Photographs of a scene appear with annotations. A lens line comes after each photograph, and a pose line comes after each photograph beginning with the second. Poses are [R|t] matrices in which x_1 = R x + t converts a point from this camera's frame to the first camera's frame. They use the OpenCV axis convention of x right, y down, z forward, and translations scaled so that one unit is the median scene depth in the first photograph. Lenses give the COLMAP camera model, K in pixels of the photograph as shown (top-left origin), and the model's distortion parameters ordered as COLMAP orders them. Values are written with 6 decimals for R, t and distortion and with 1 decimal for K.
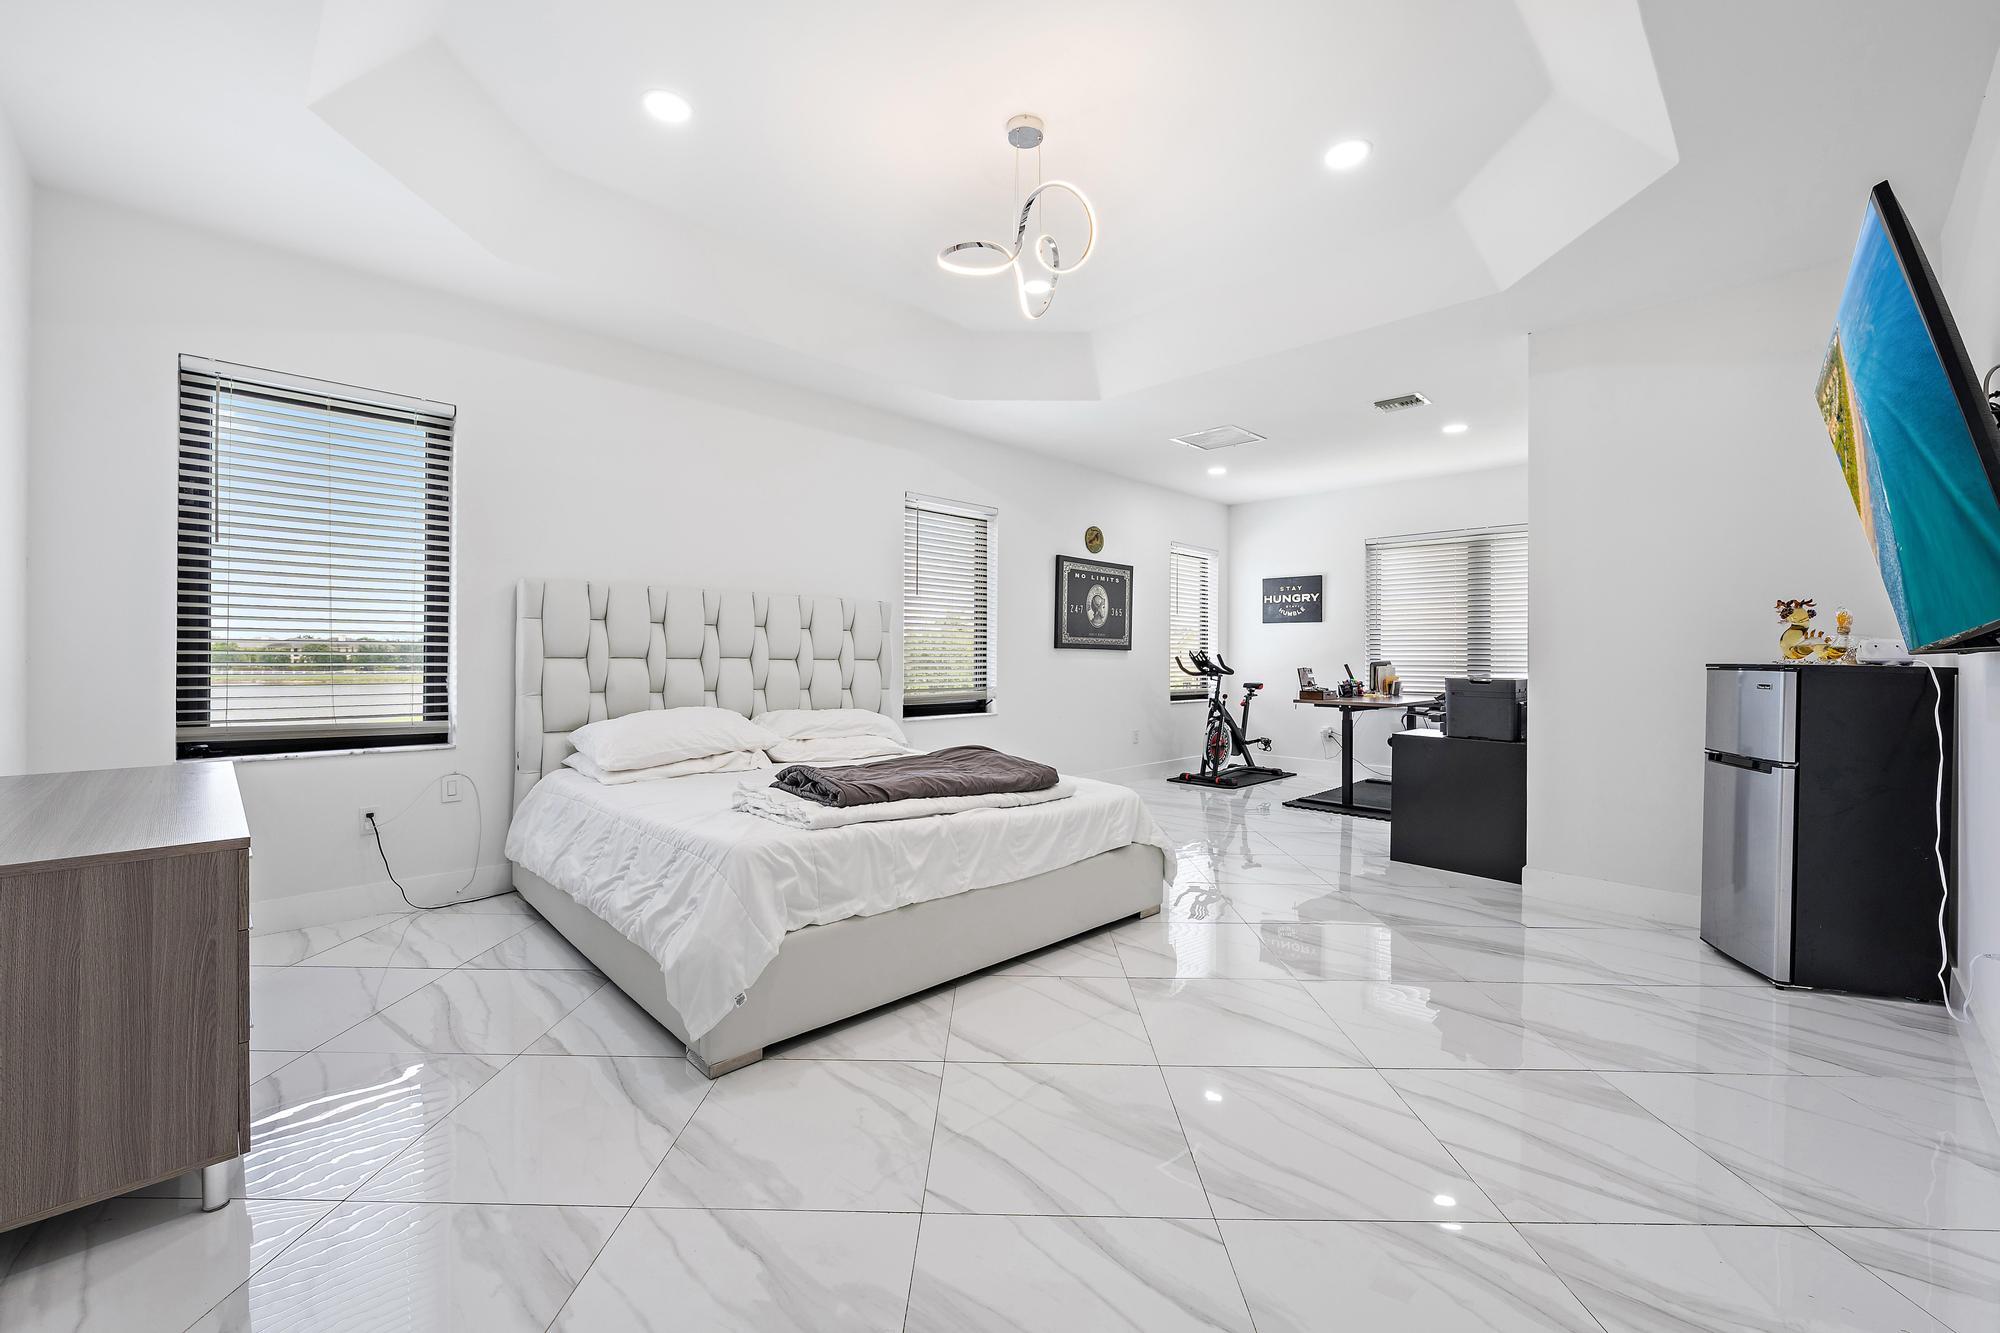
lens RADIAL K [[775.5, 0, 1003.4], [0, 775.5, 672.8], [0, 0, 1]] dist [0.000473, 0.000569]
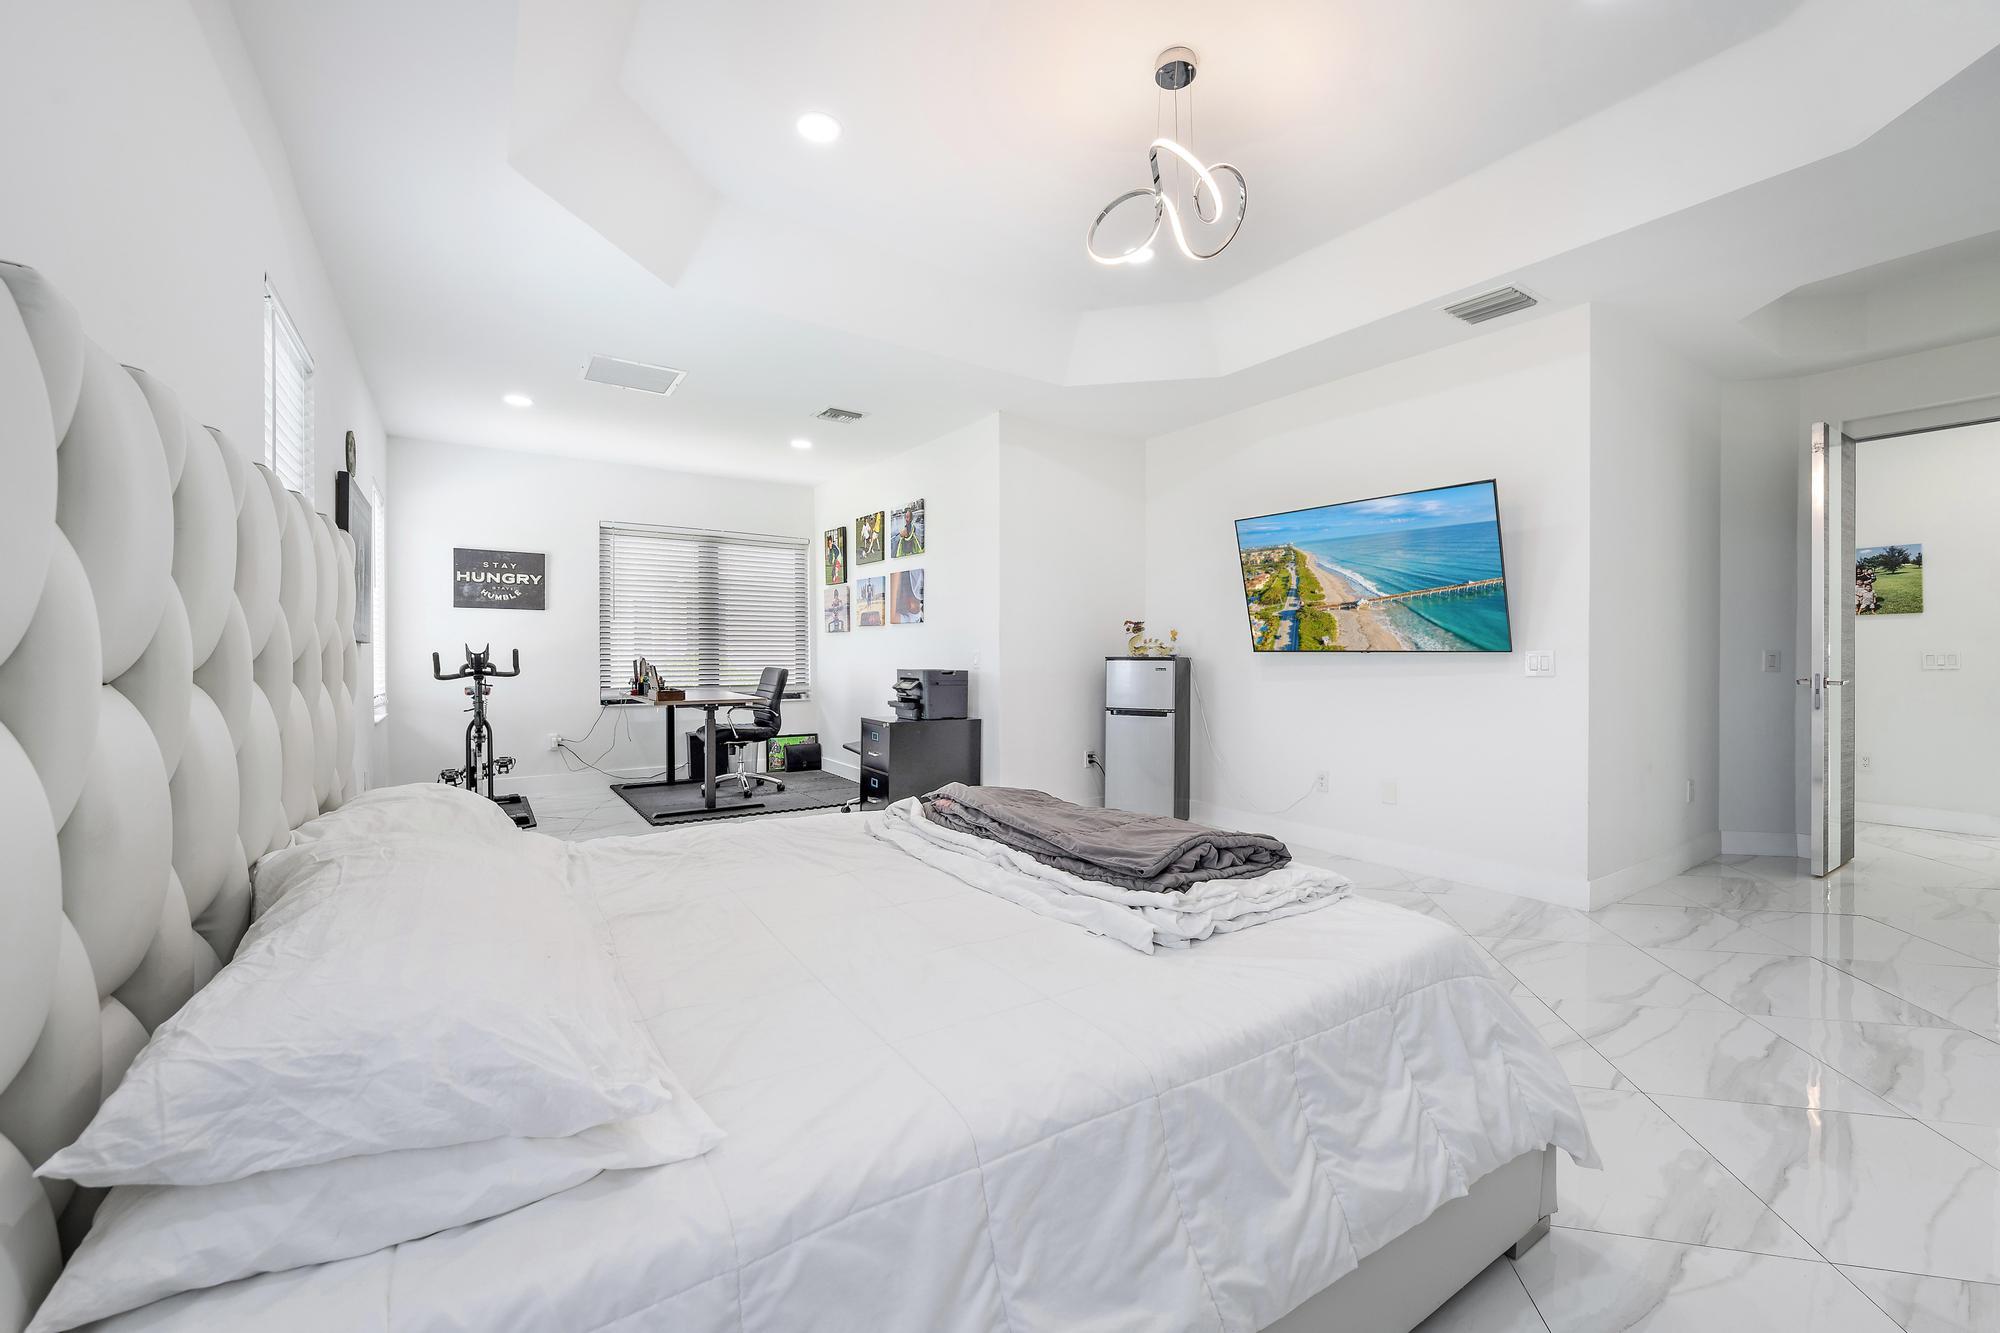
lens RADIAL K [[775.5, 0, 1001.0], [0, 775.5, 674.4], [0, 0, 1]] dist [0.000473, 0.000569]
pose [[0.213719, -0.032972, 0.976339, -0.305363], [0.019254, 0.999378, 0.029535, -0.011307], [-0.976705, 0.012486, 0.214221, 0.341472]]
